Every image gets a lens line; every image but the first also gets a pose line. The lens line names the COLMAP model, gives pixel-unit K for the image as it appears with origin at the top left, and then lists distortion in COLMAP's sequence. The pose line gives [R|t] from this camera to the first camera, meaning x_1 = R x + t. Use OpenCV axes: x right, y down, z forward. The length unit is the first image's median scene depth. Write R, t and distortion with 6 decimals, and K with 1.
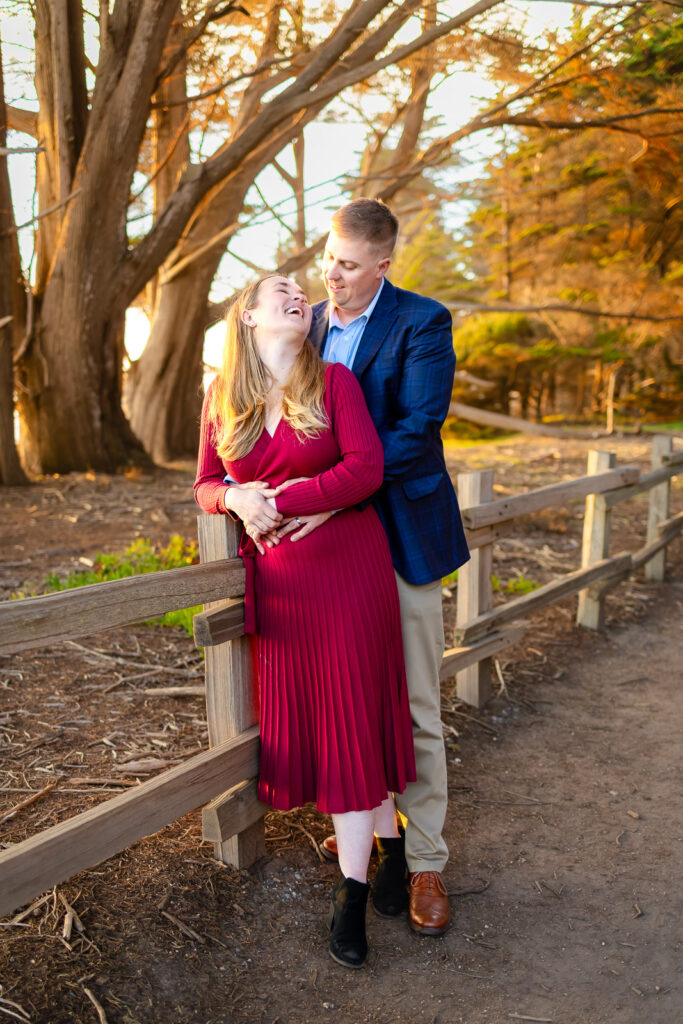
lens RADIAL K [[1101.6, 0, 332.3], [0, 1101.6, 559.1], [0, 0, 1]] dist [-0.013748, 0.000000]
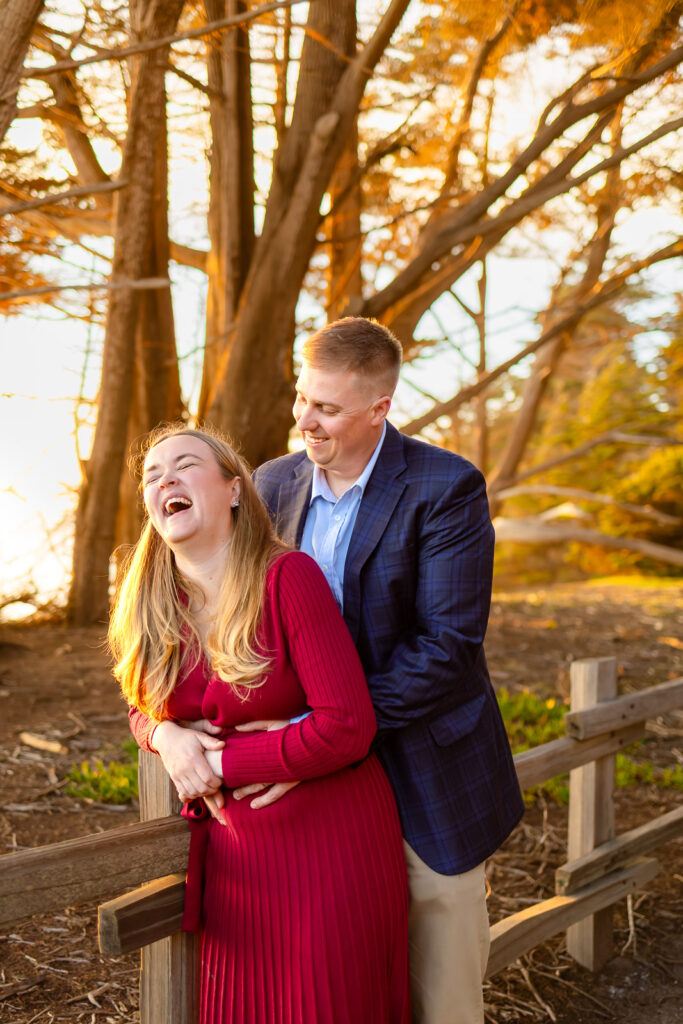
lens RADIAL K [[1101.6, 0, 350.5], [0, 1101.6, 542.0], [0, 0, 1]] dist [-0.013748, 0.000000]
pose [[0.987827, 0.022664, -0.153897, 0.069004], [-0.042389, 0.991107, -0.126132, -0.049988], [0.149670, 0.131120, 0.980003, 0.172578]]
